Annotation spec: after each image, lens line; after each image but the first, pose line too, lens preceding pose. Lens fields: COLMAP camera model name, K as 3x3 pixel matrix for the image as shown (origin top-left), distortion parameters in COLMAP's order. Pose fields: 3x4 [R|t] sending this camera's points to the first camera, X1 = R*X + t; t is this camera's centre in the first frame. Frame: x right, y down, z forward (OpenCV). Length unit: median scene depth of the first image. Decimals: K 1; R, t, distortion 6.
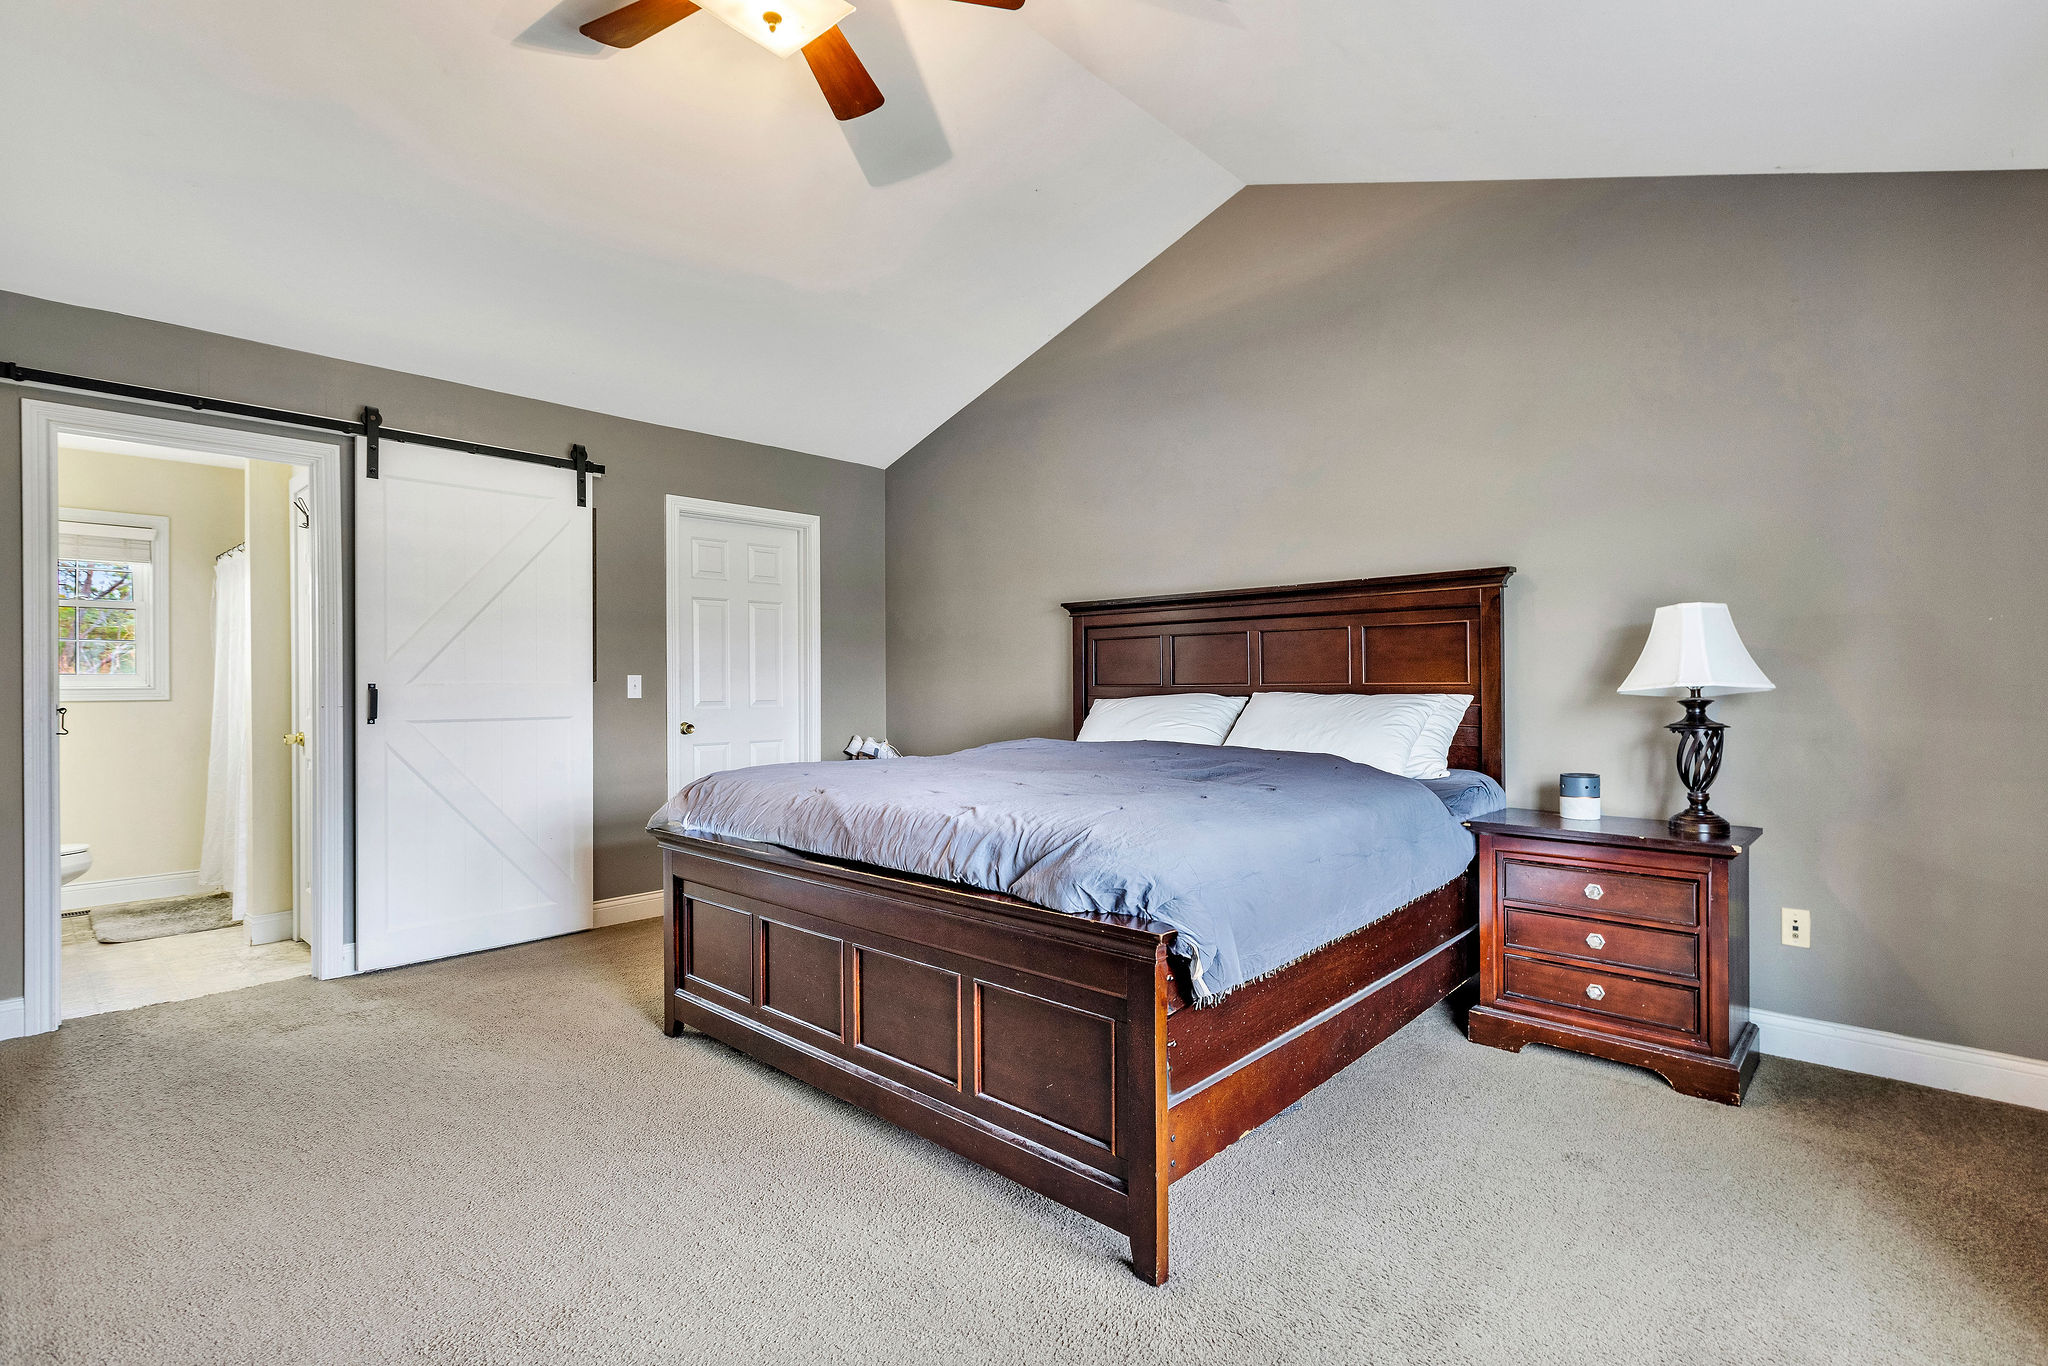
lens RADIAL K [[931.3, 0, 1025.1], [0, 931.3, 678.3], [0, 0, 1]] dist [0.001145, -0.000611]
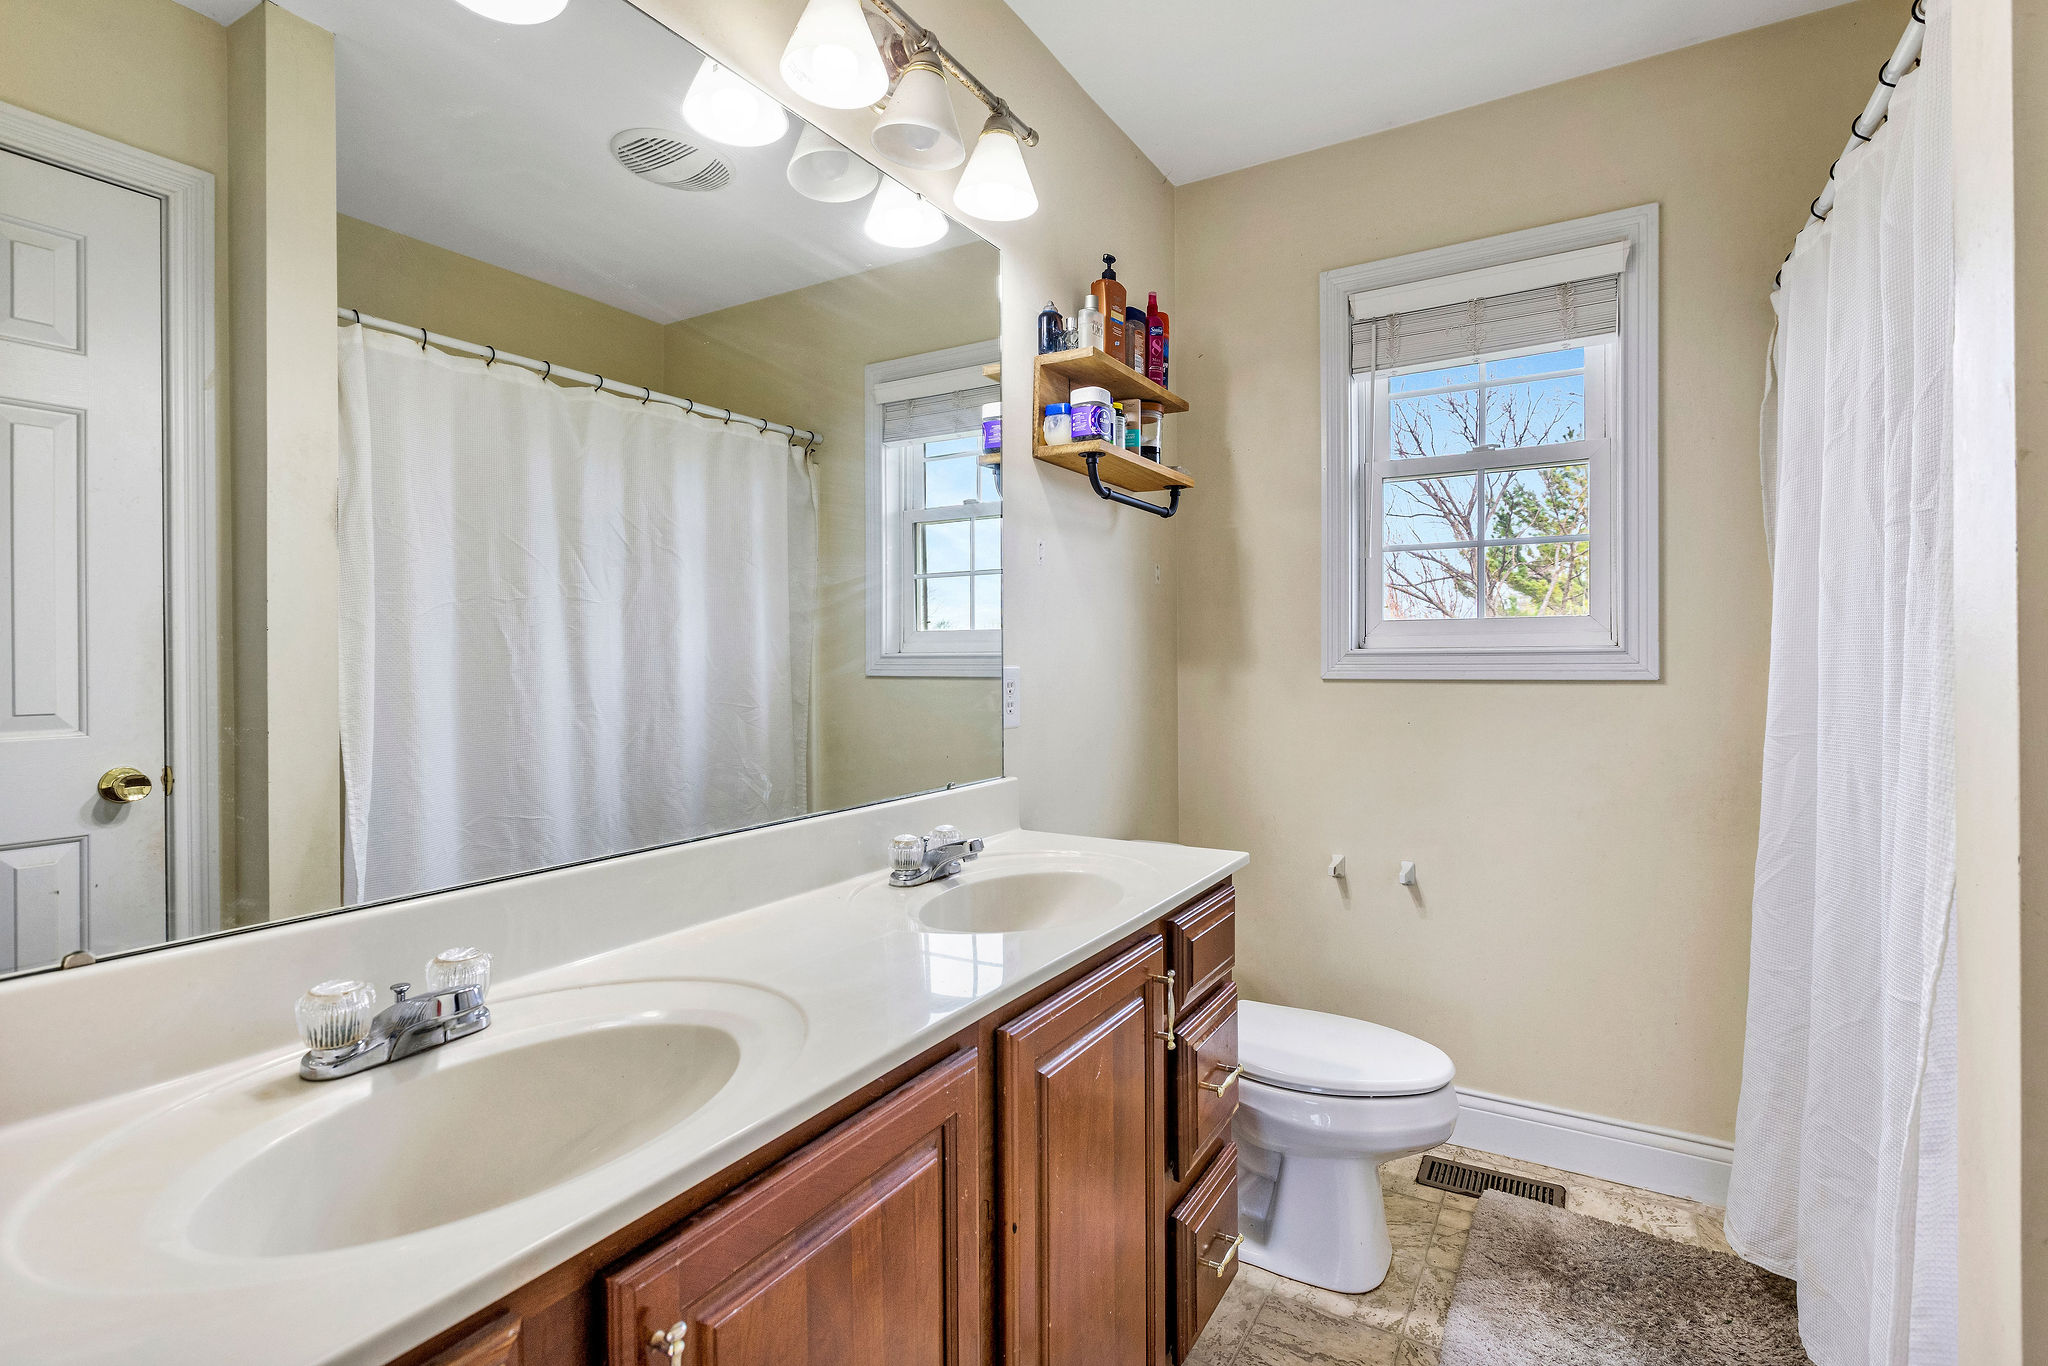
lens RADIAL K [[931.3, 0, 1026.8], [0, 931.3, 672.7], [0, 0, 1]] dist [0.001145, -0.000611]
pose [[0.188113, 0.011117, -0.982084, -0.593763], [0.006377, 0.999901, 0.012541, 0.011766], [0.982127, -0.008622, 0.188024, 0.676921]]
